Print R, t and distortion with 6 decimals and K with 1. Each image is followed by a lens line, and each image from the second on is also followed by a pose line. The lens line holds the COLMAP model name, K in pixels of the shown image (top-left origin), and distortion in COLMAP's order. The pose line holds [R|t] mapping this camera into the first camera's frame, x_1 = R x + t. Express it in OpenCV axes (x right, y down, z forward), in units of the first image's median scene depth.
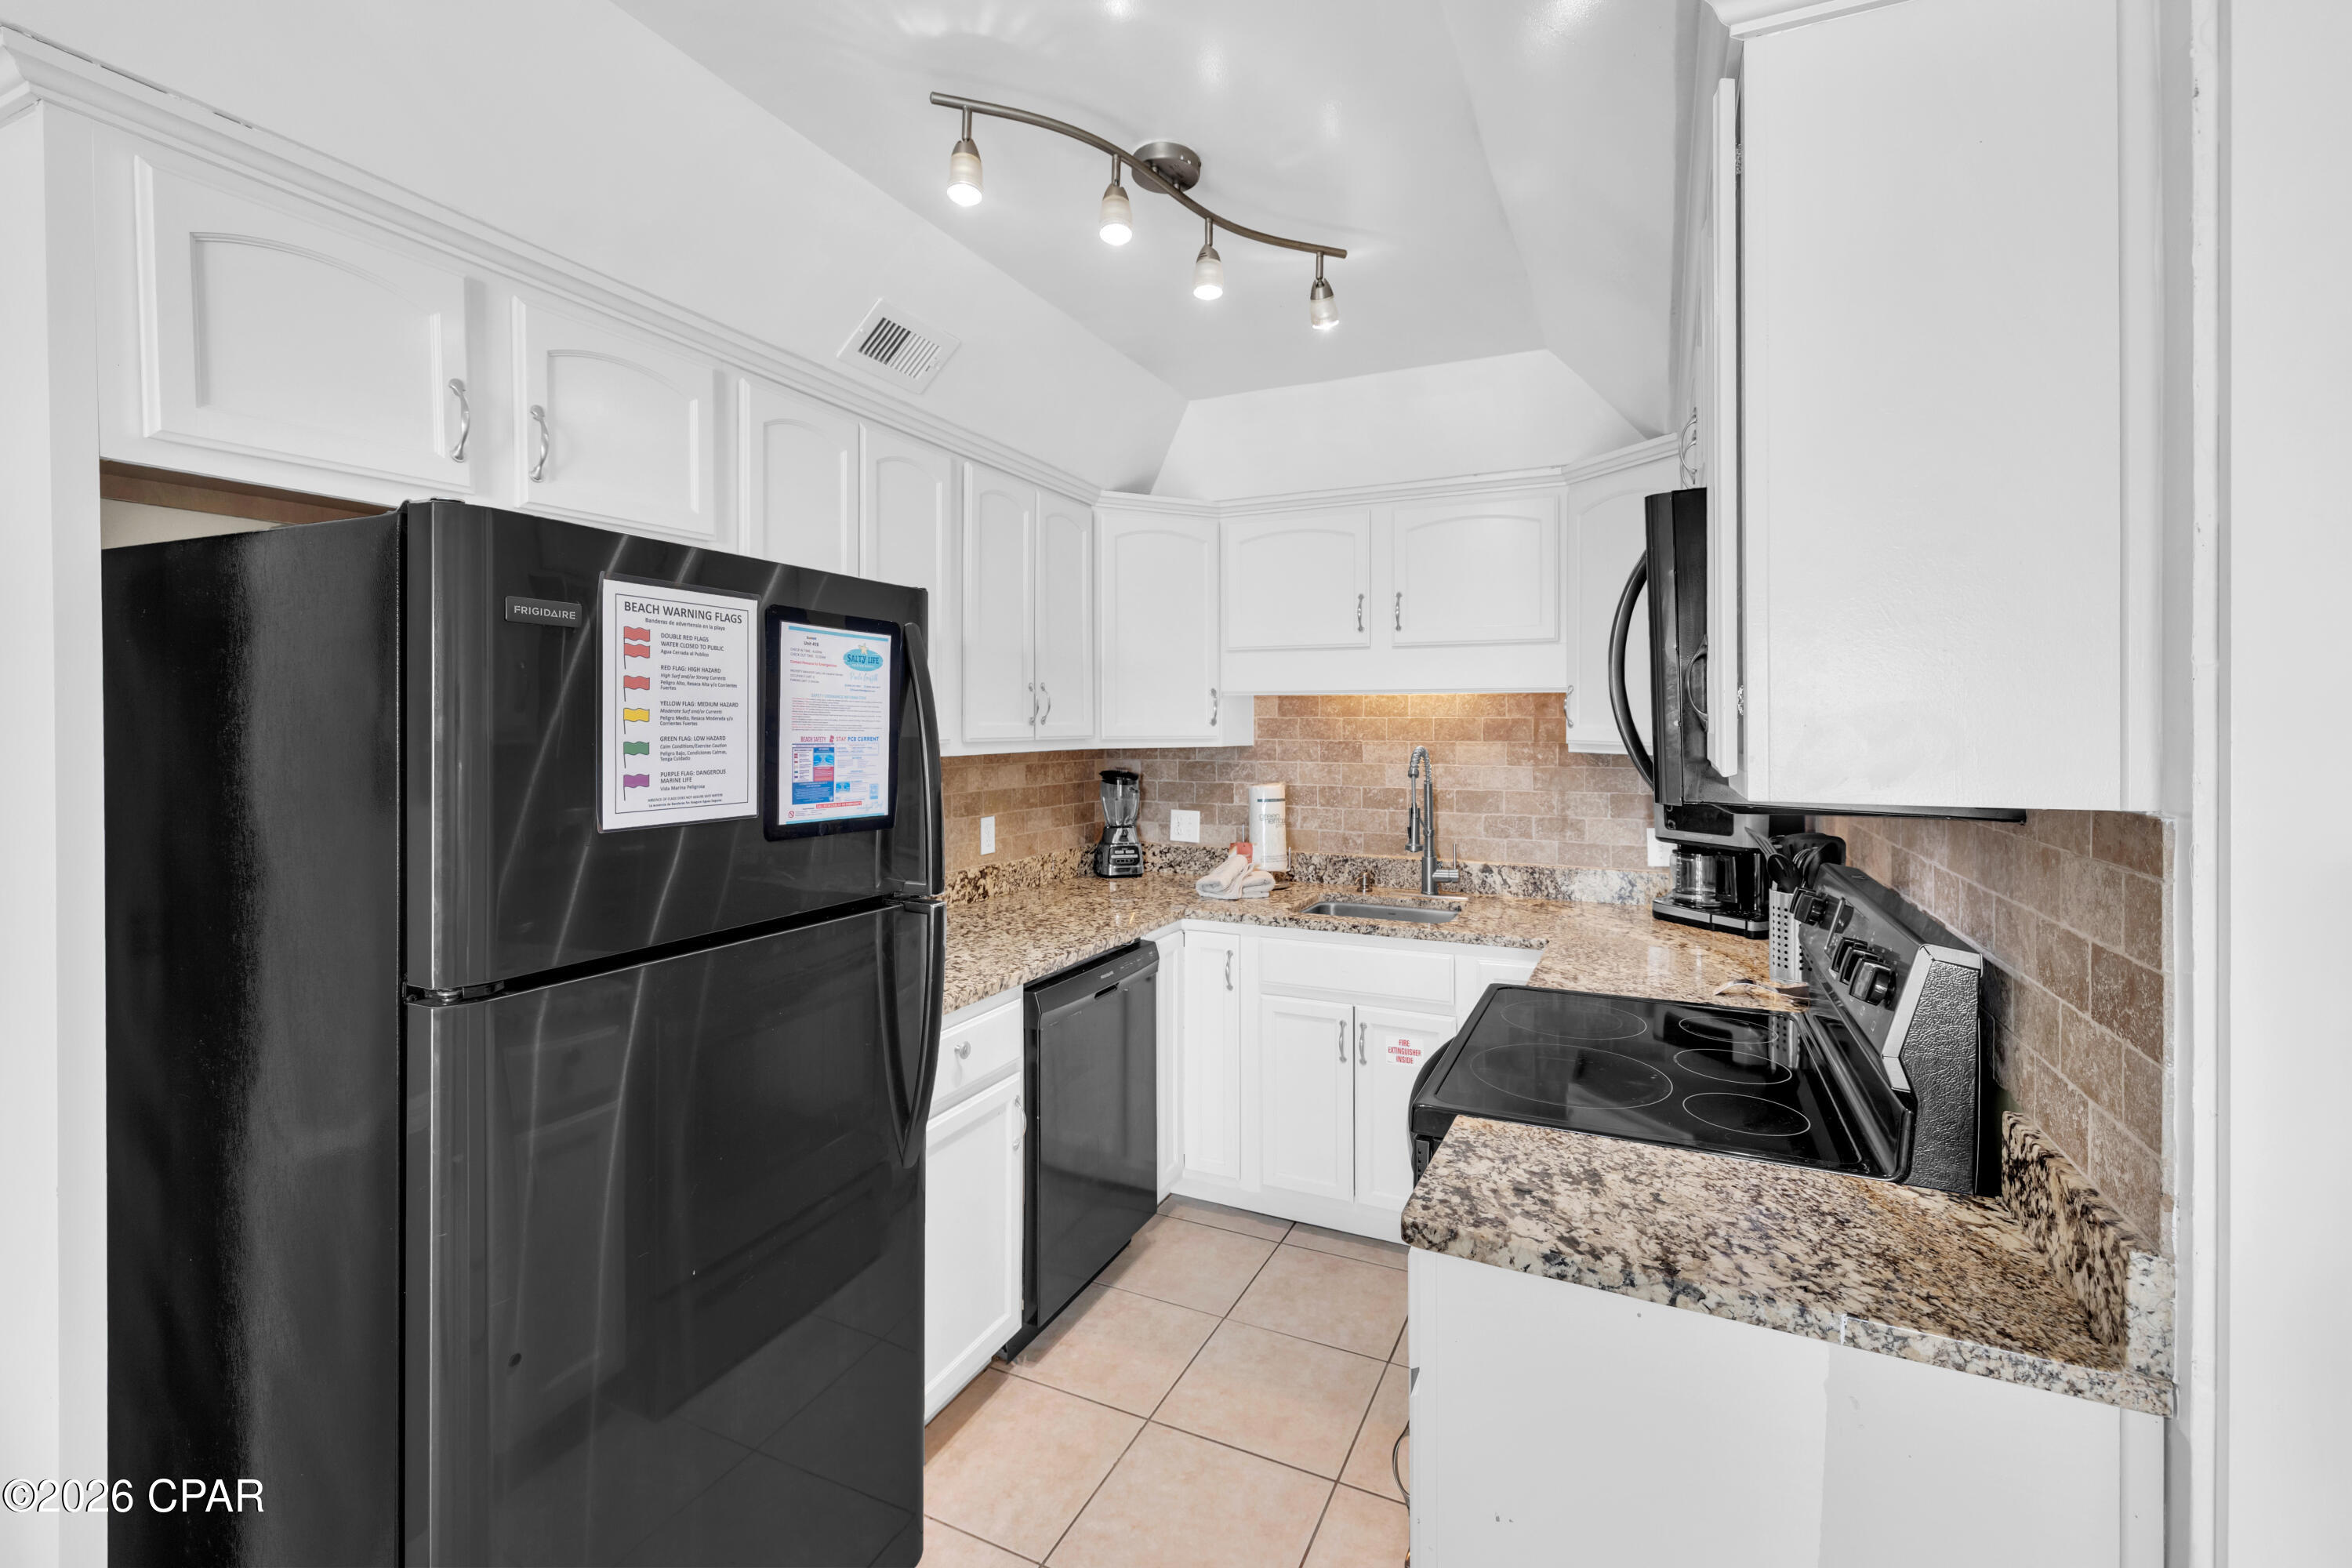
lens RADIAL K [[1019.6, 0, 1178.6], [0, 1019.6, 741.9], [0, 0, 1]] dist [-0.000278, -0.000180]
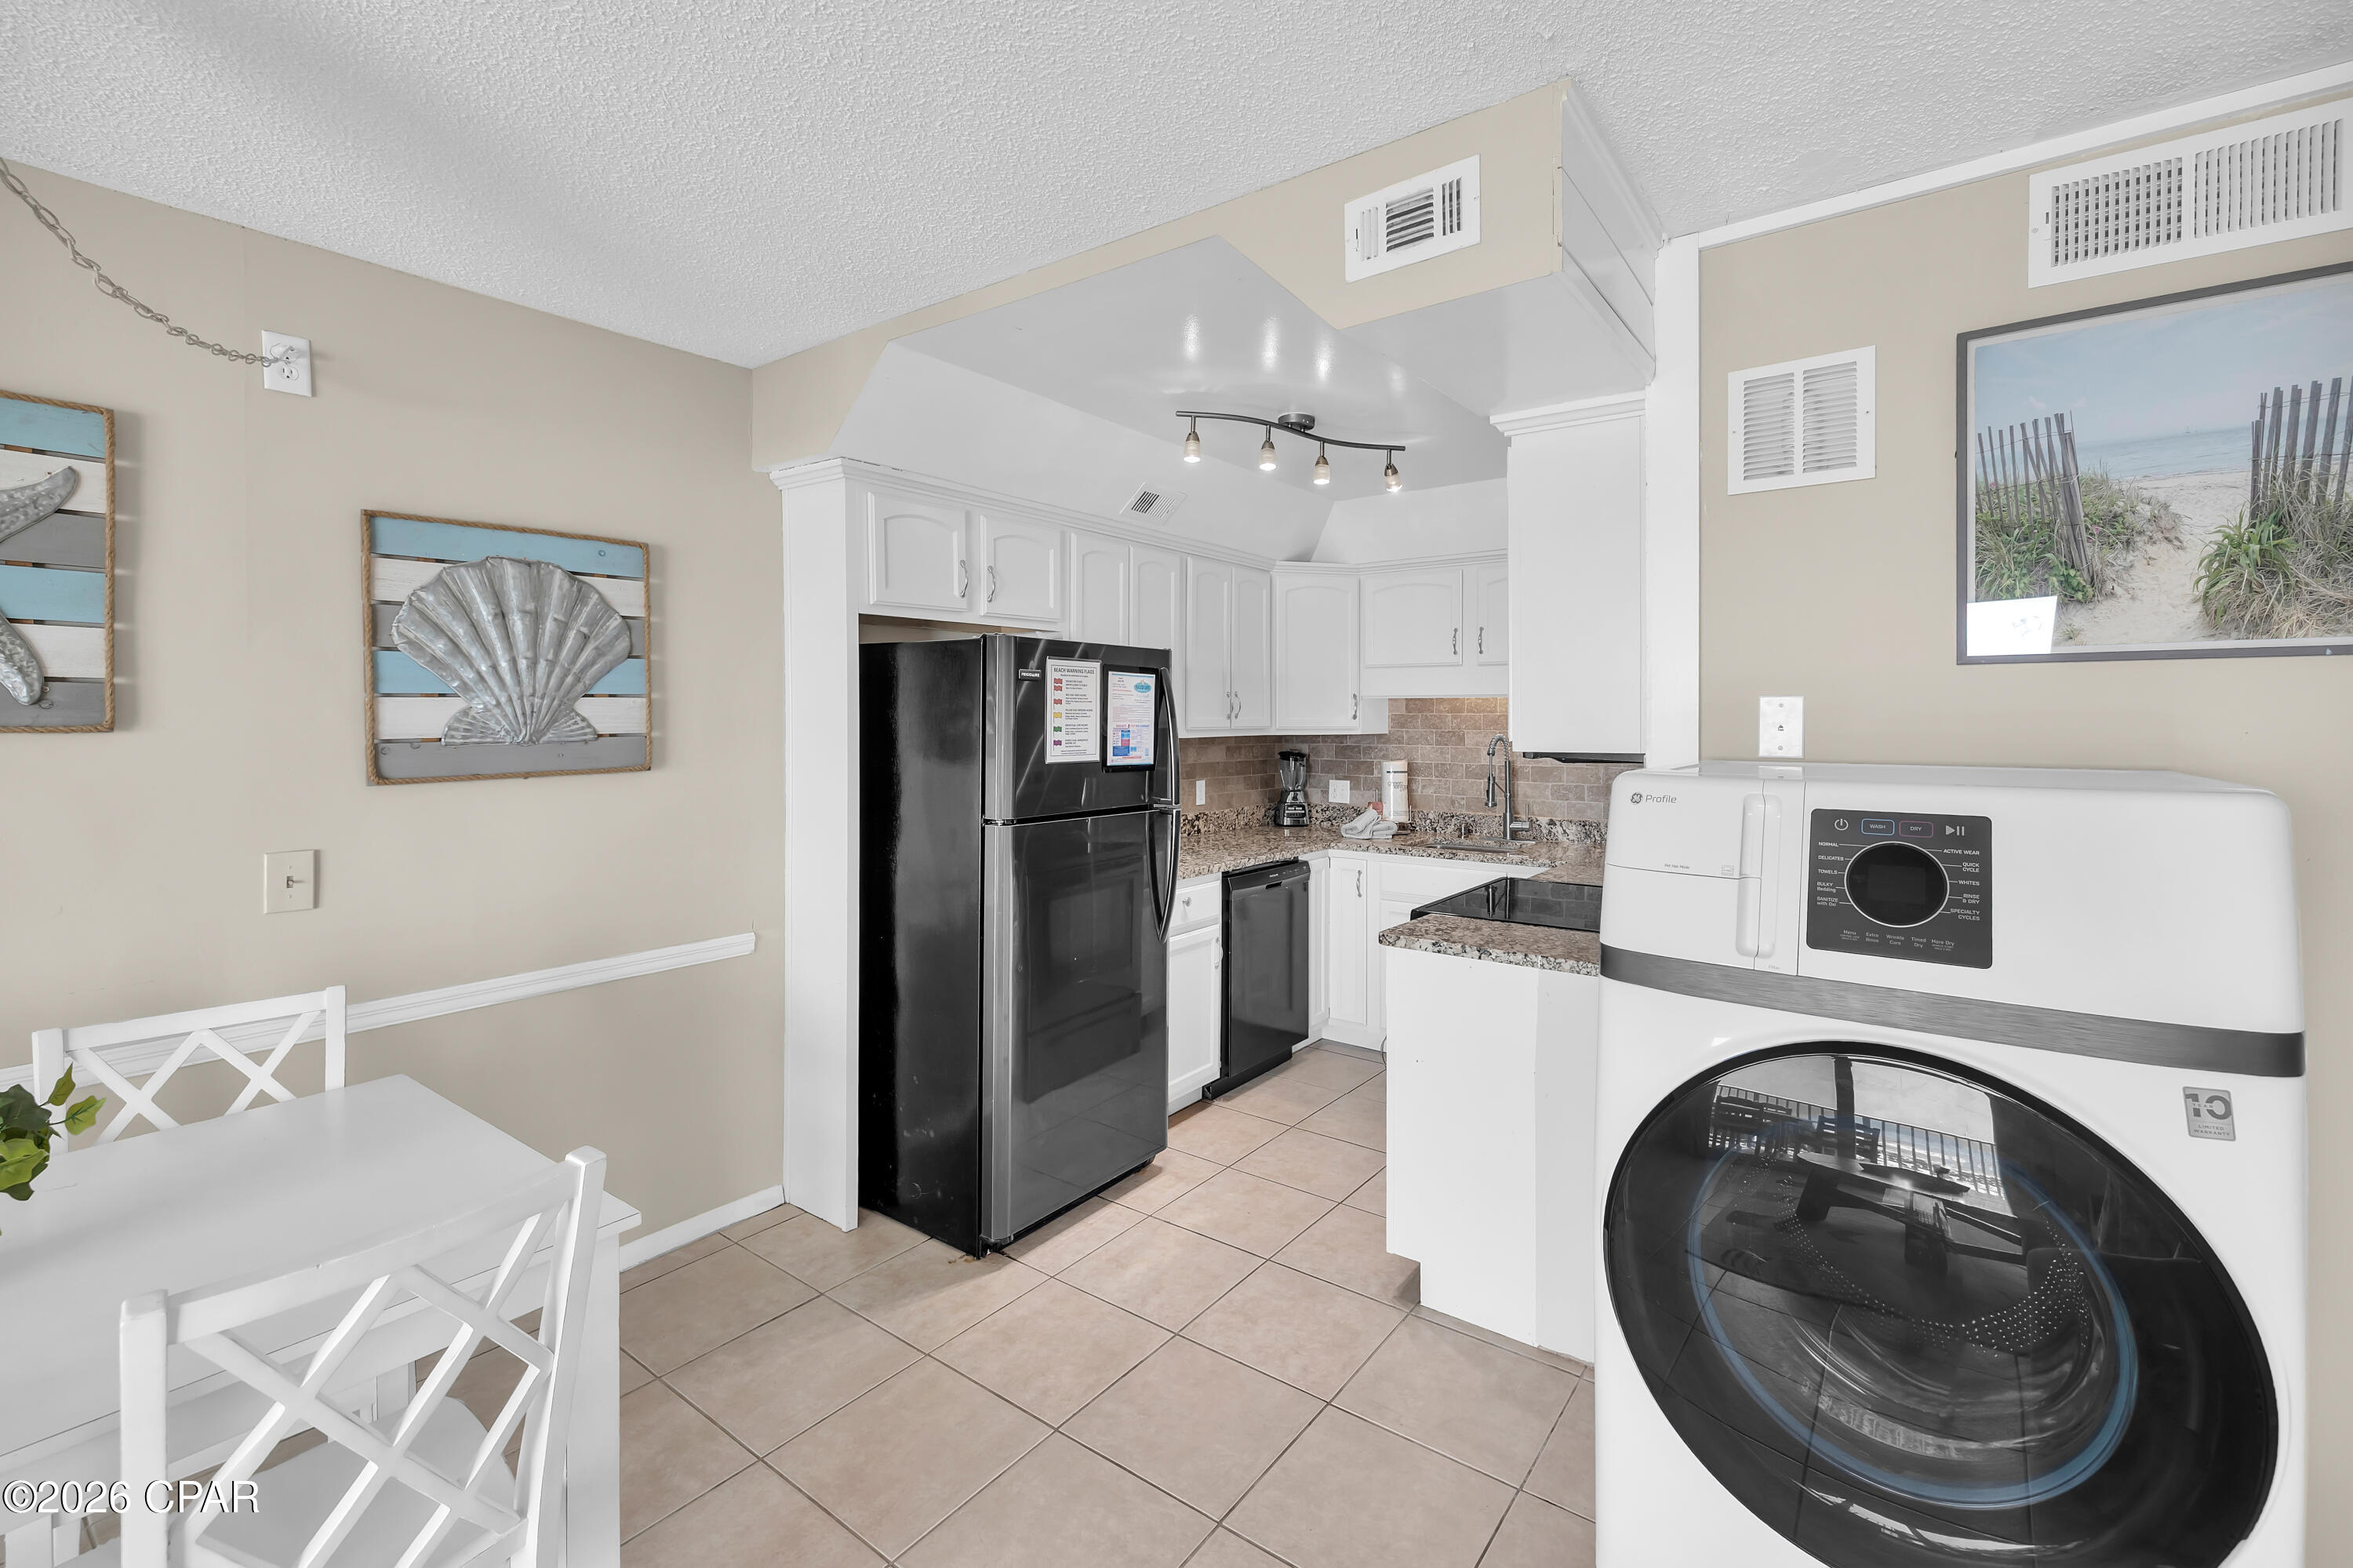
lens RADIAL K [[1020.0, 0, 1183.1], [0, 1020.0, 729.0], [0, 0, 1]] dist [0.000366, 0.000025]
pose [[0.980091, 0.003040, -0.198526, 0.085636], [-0.004256, 0.999975, -0.005699, 0.006891], [0.198504, 0.006430, 0.980079, -0.478319]]
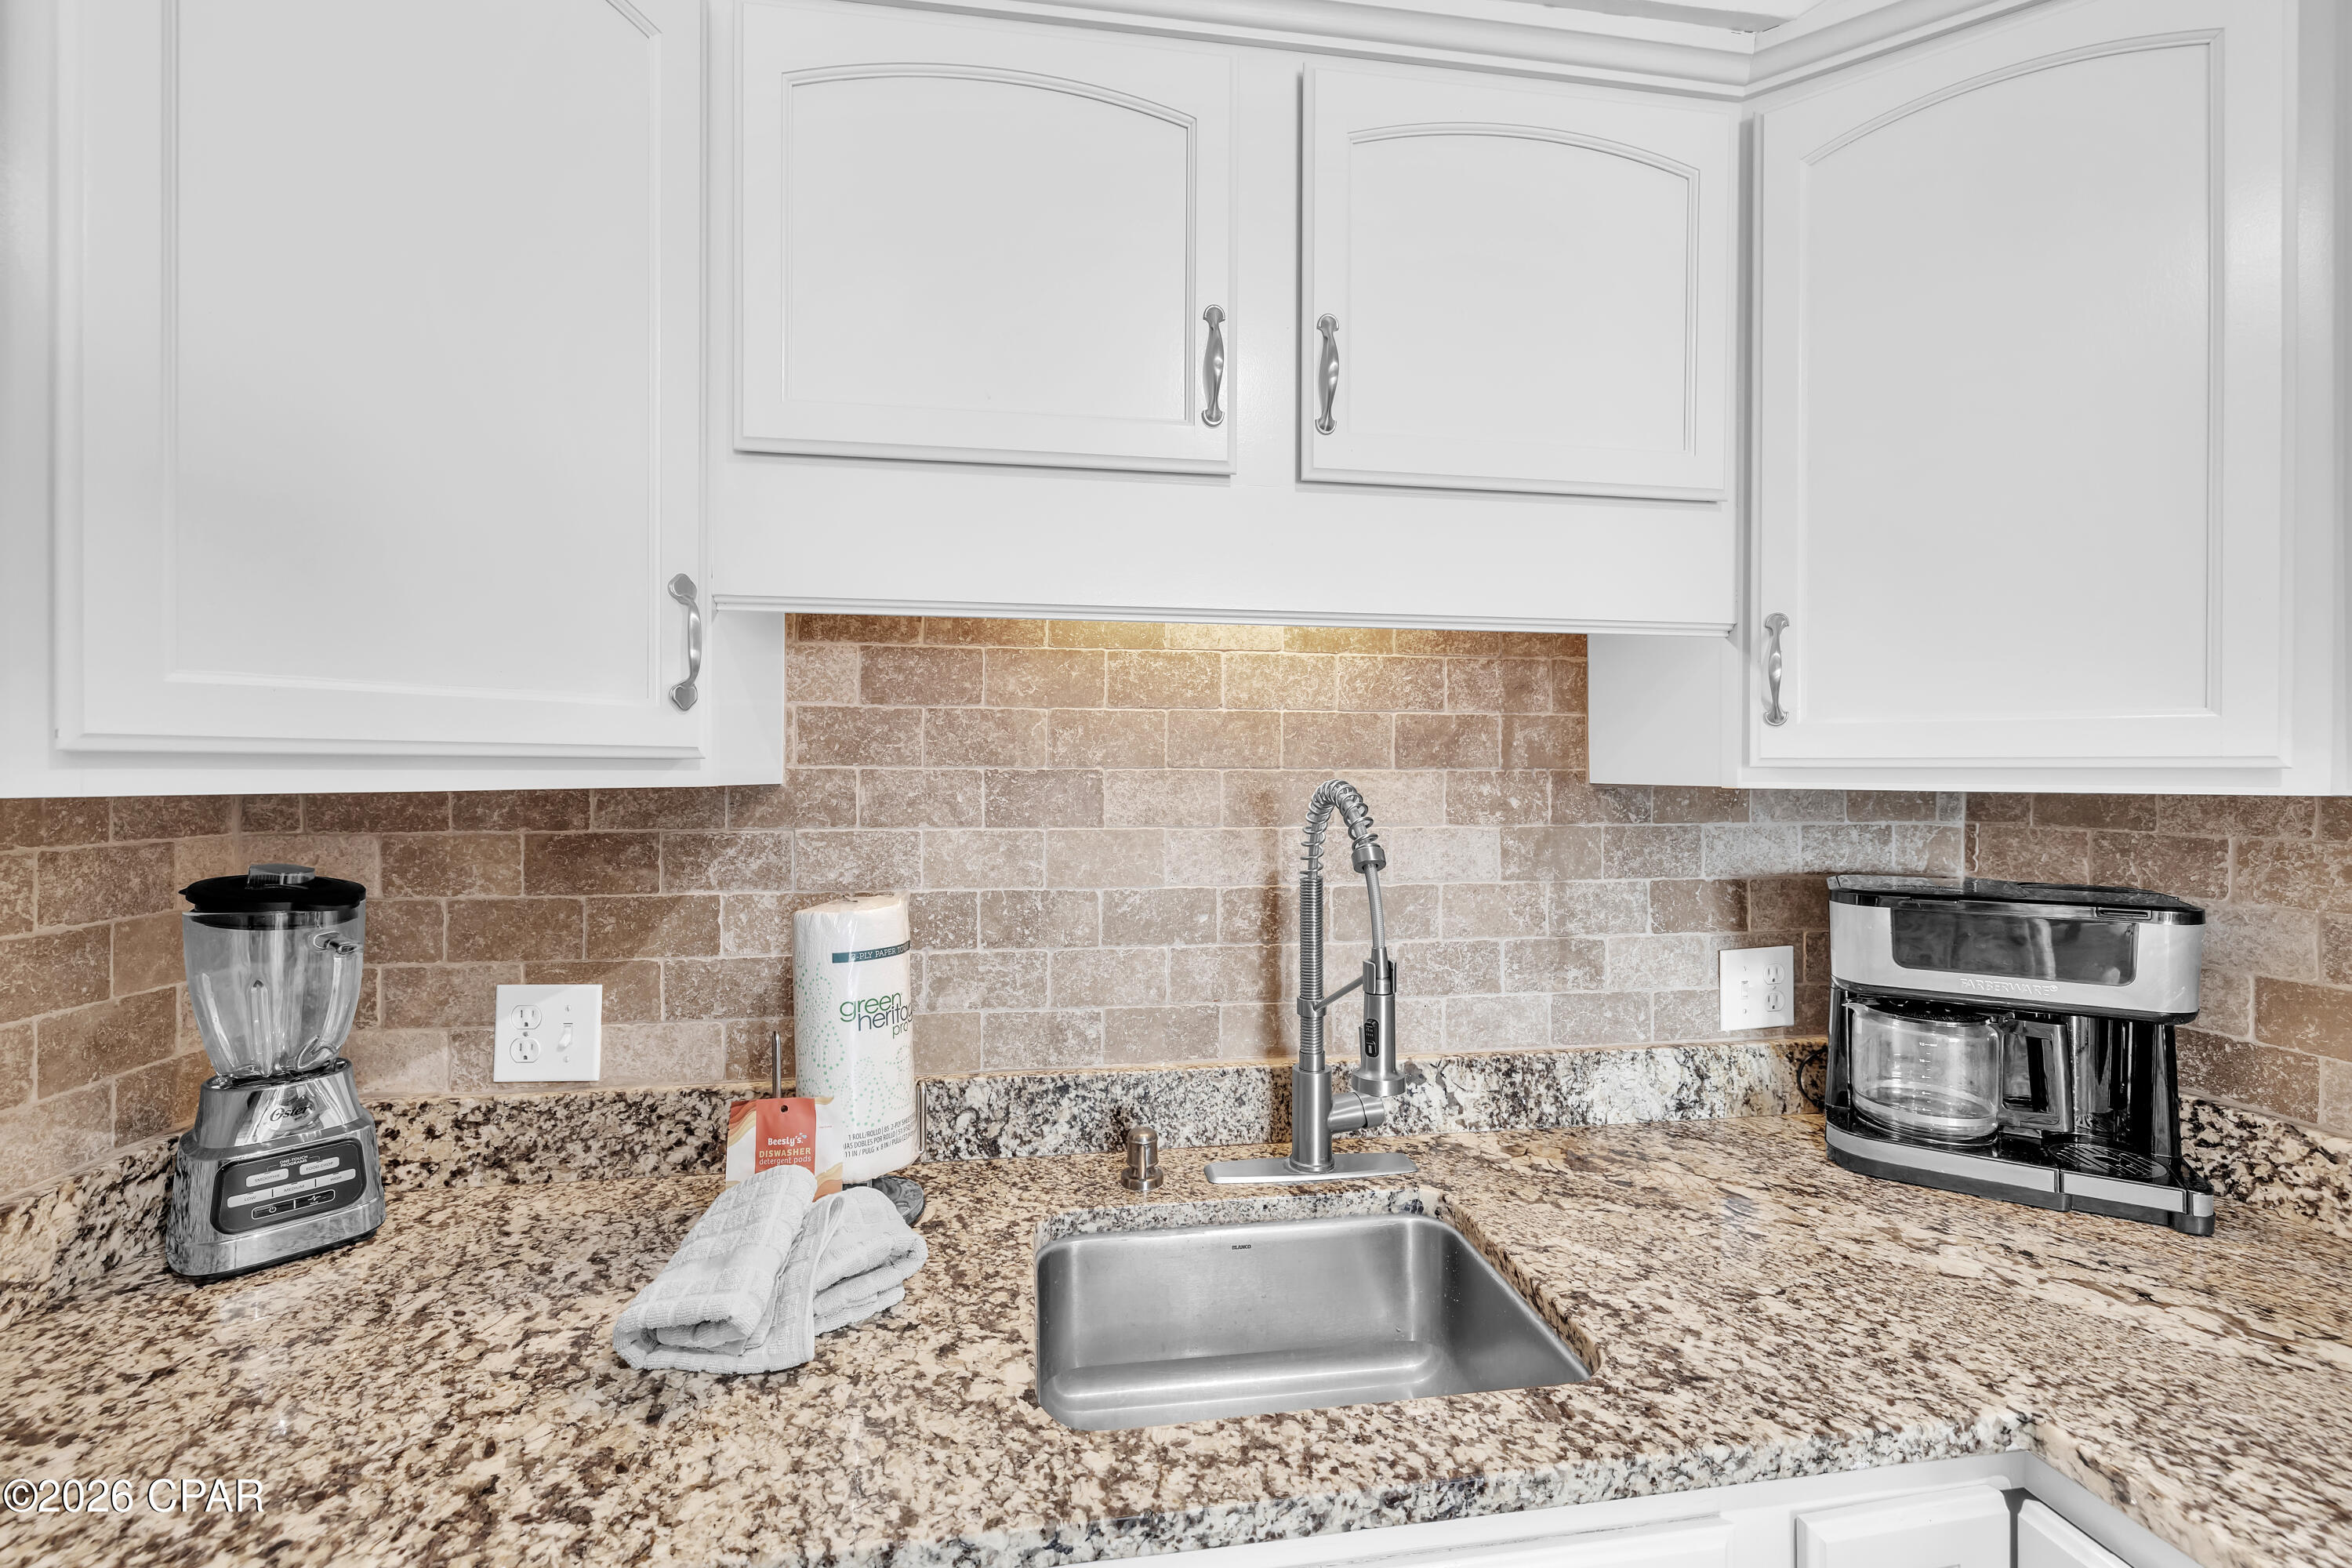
lens RADIAL K [[992.6, 0, 1176.0], [0, 992.6, 784.0], [0, 0, 1]] dist [-0.000466, -0.000061]
pose [[0.830795, -0.004626, 0.556559, -0.004229], [0.008700, 0.999951, -0.004676, 0.006910], [-0.556511, 0.008727, 0.830795, 0.727740]]
